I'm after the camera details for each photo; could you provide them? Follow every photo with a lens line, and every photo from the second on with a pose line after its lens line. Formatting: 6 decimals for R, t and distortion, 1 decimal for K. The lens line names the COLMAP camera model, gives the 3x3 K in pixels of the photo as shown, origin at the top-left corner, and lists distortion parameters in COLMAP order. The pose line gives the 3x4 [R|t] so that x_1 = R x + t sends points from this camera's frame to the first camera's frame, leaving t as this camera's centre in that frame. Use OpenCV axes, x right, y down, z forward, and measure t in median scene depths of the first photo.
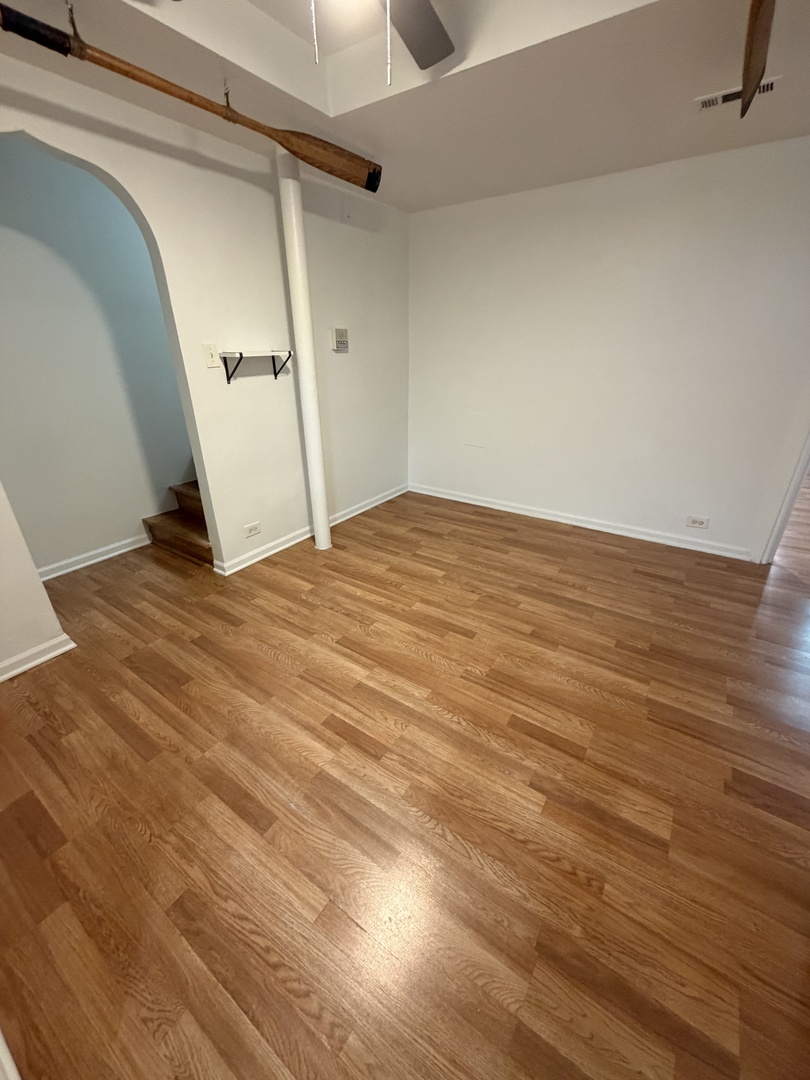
lens RADIAL K [[431.7, 0, 406.0], [0, 431.7, 536.5], [0, 0, 1]] dist [-0.000555, 0.000421]
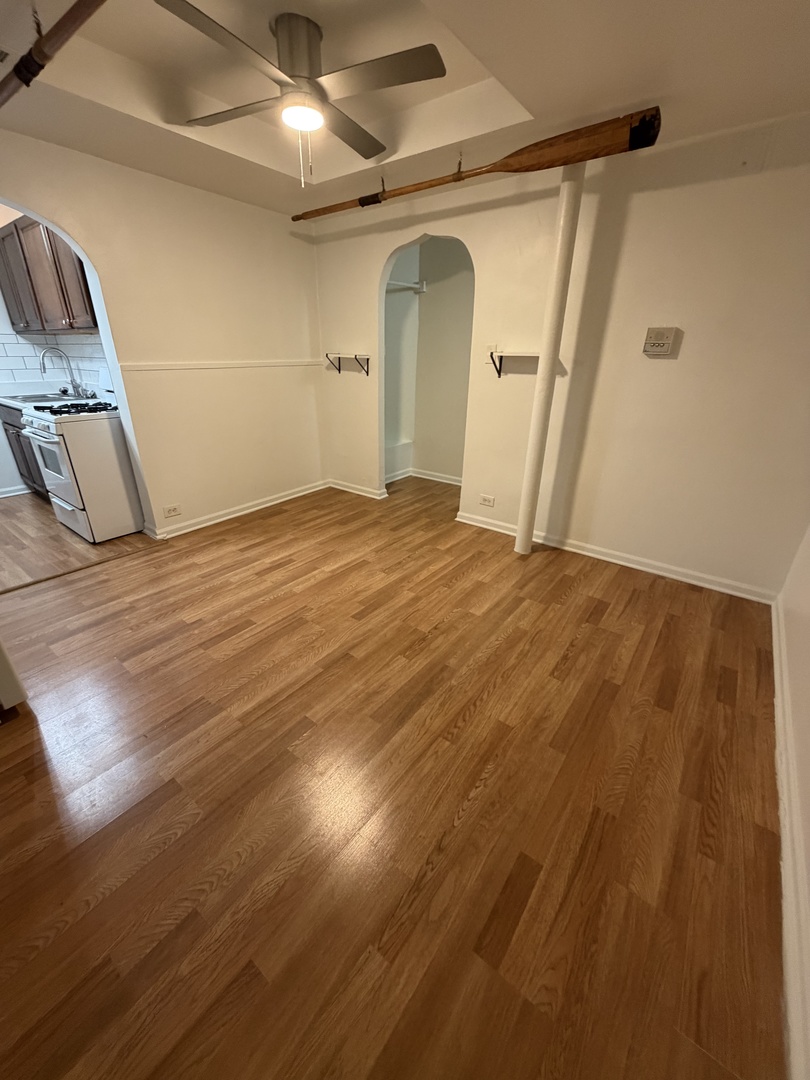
lens RADIAL K [[431.7, 0, 399.3], [0, 431.7, 536.5], [0, 0, 1]] dist [-0.000555, 0.000421]
pose [[-0.062280, 0.399809, -0.914480, 1.101457], [-0.421730, 0.819899, 0.387181, -0.411319], [0.904580, 0.409777, 0.117548, 0.953006]]
